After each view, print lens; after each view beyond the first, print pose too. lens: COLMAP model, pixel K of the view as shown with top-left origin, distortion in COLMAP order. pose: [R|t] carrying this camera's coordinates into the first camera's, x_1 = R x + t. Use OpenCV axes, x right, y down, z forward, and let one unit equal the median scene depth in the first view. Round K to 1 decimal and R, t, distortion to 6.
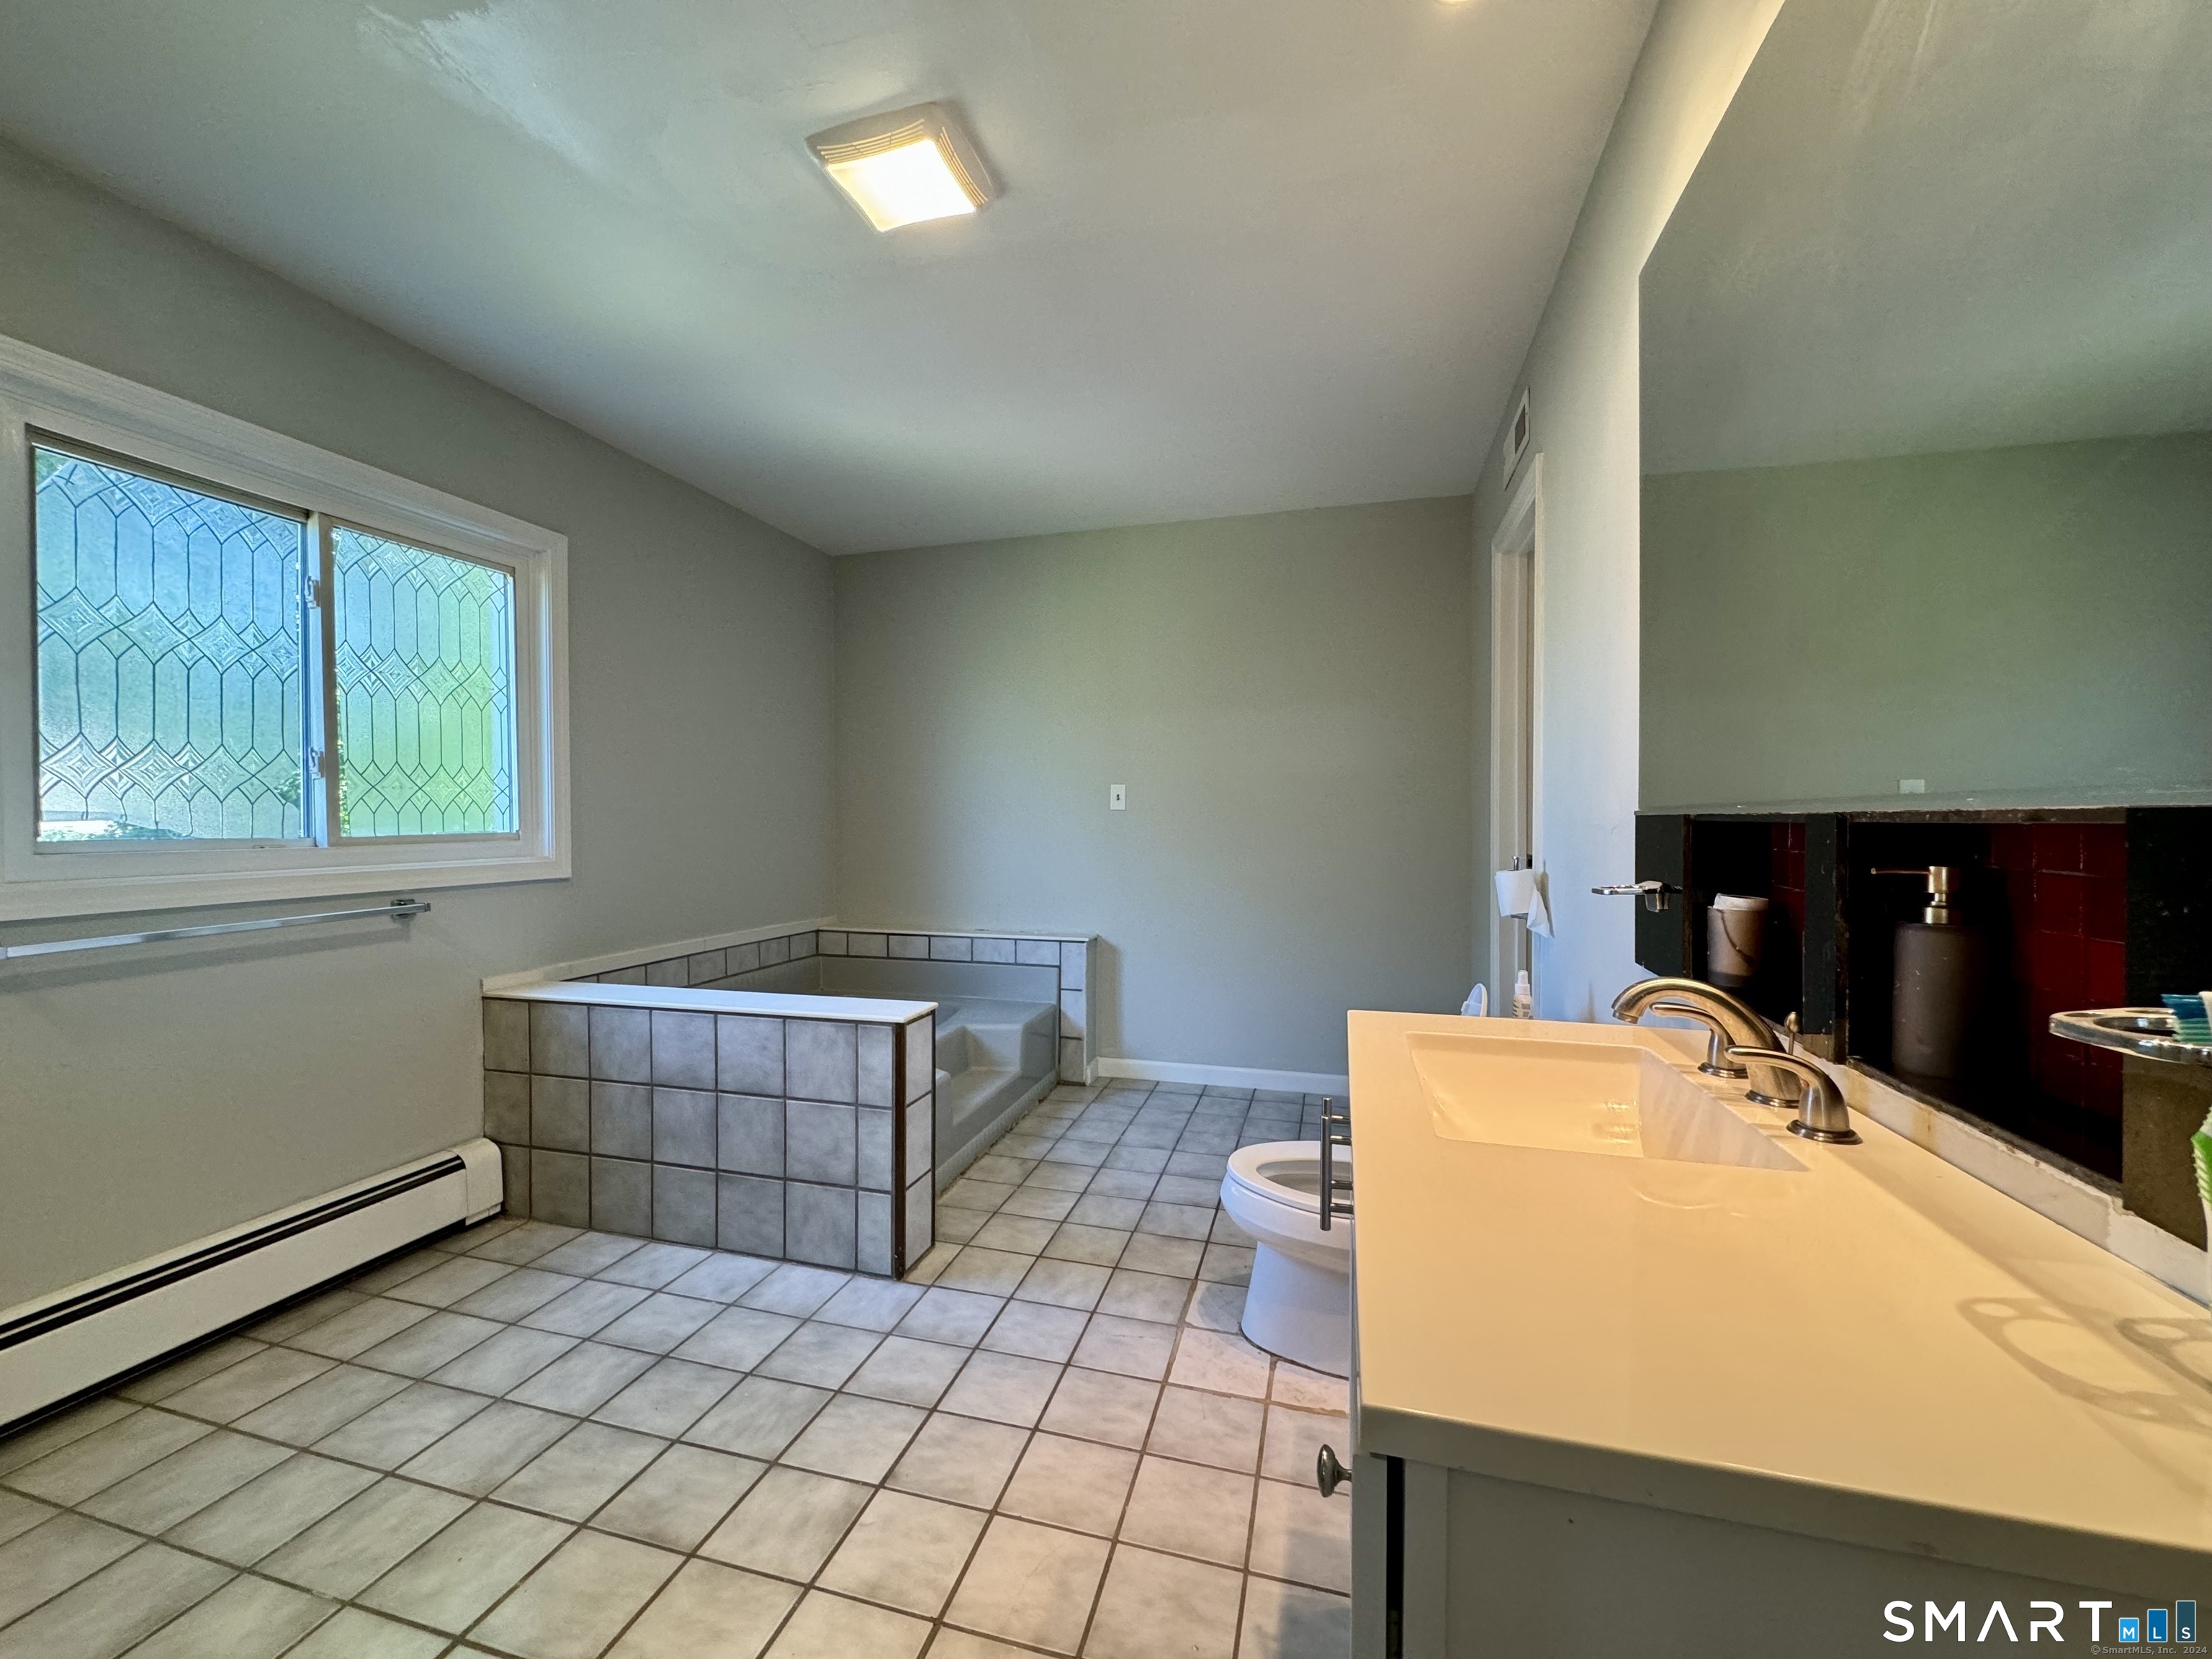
lens RADIAL K [[880.2, 0, 1098.2], [0, 880.2, 828.4], [0, 0, 1]] dist [-0.000591, -0.000086]
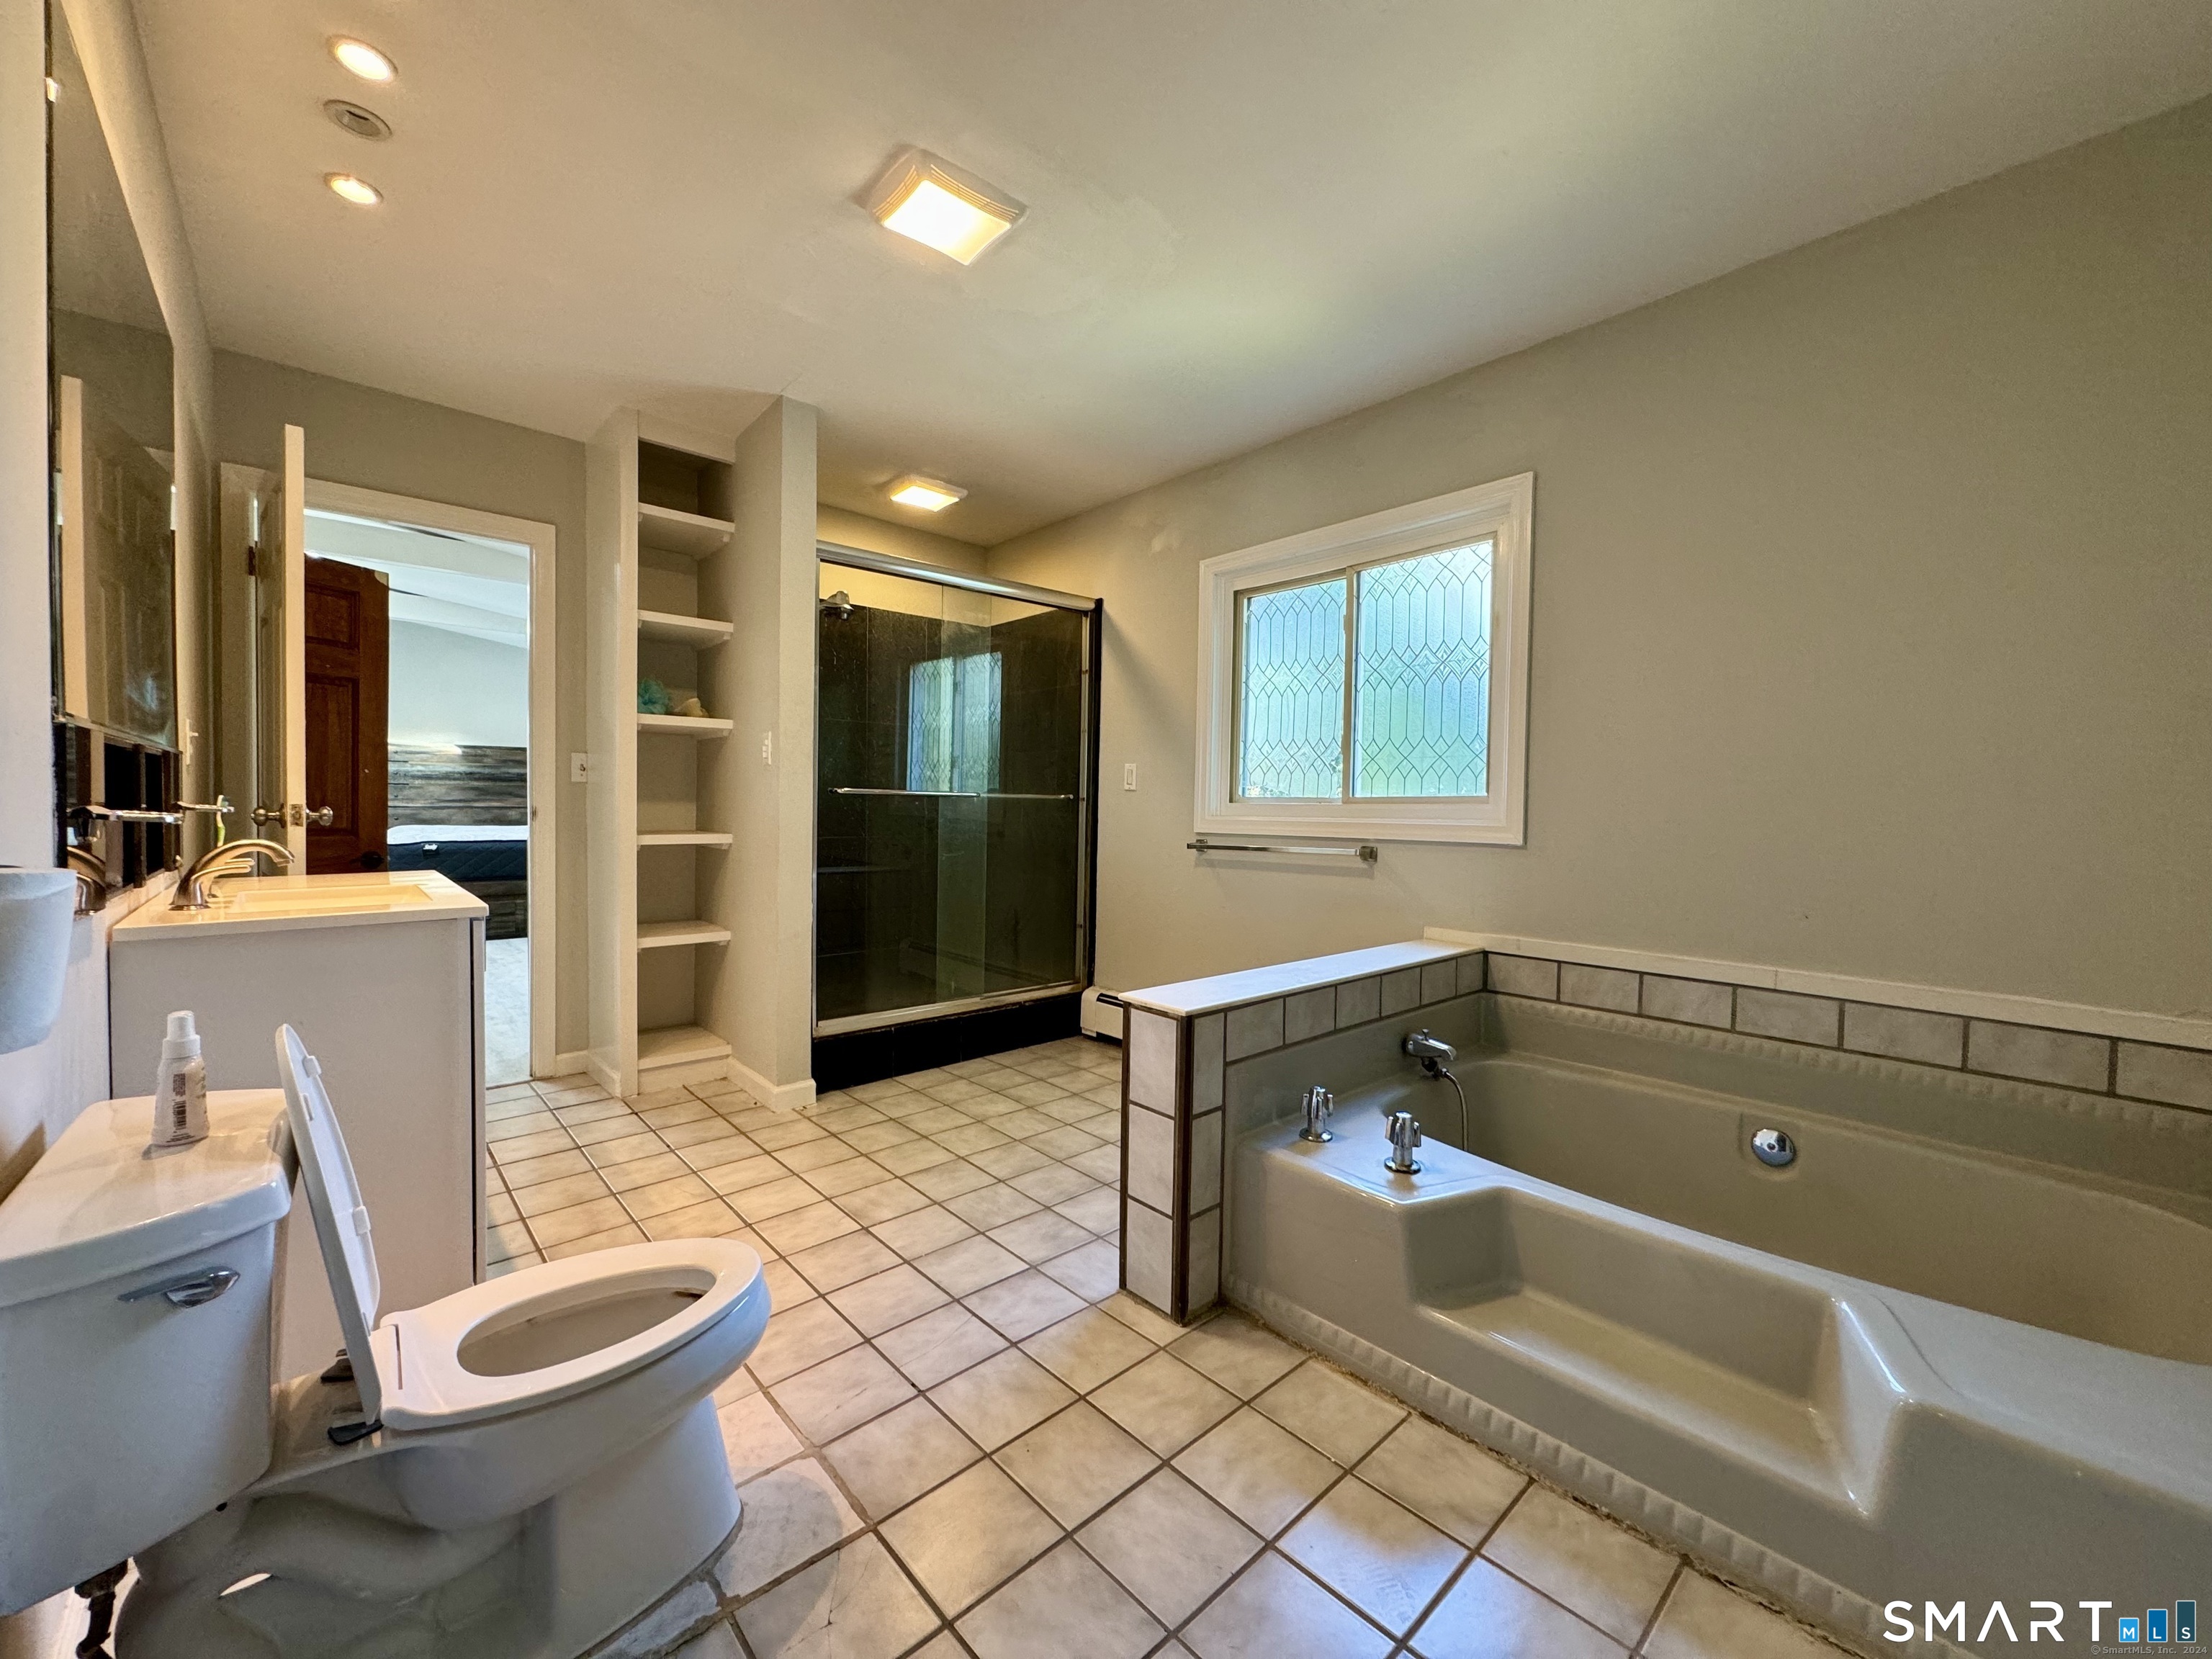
lens RADIAL K [[880.2, 0, 1105.5], [0, 880.2, 828.7], [0, 0, 1]] dist [-0.000591, -0.000086]
pose [[-0.532482, 0.017477, -0.846261, 0.535443], [-0.020349, 0.999234, 0.033440, 0.022168], [0.846196, 0.035027, -0.531719, 1.473853]]
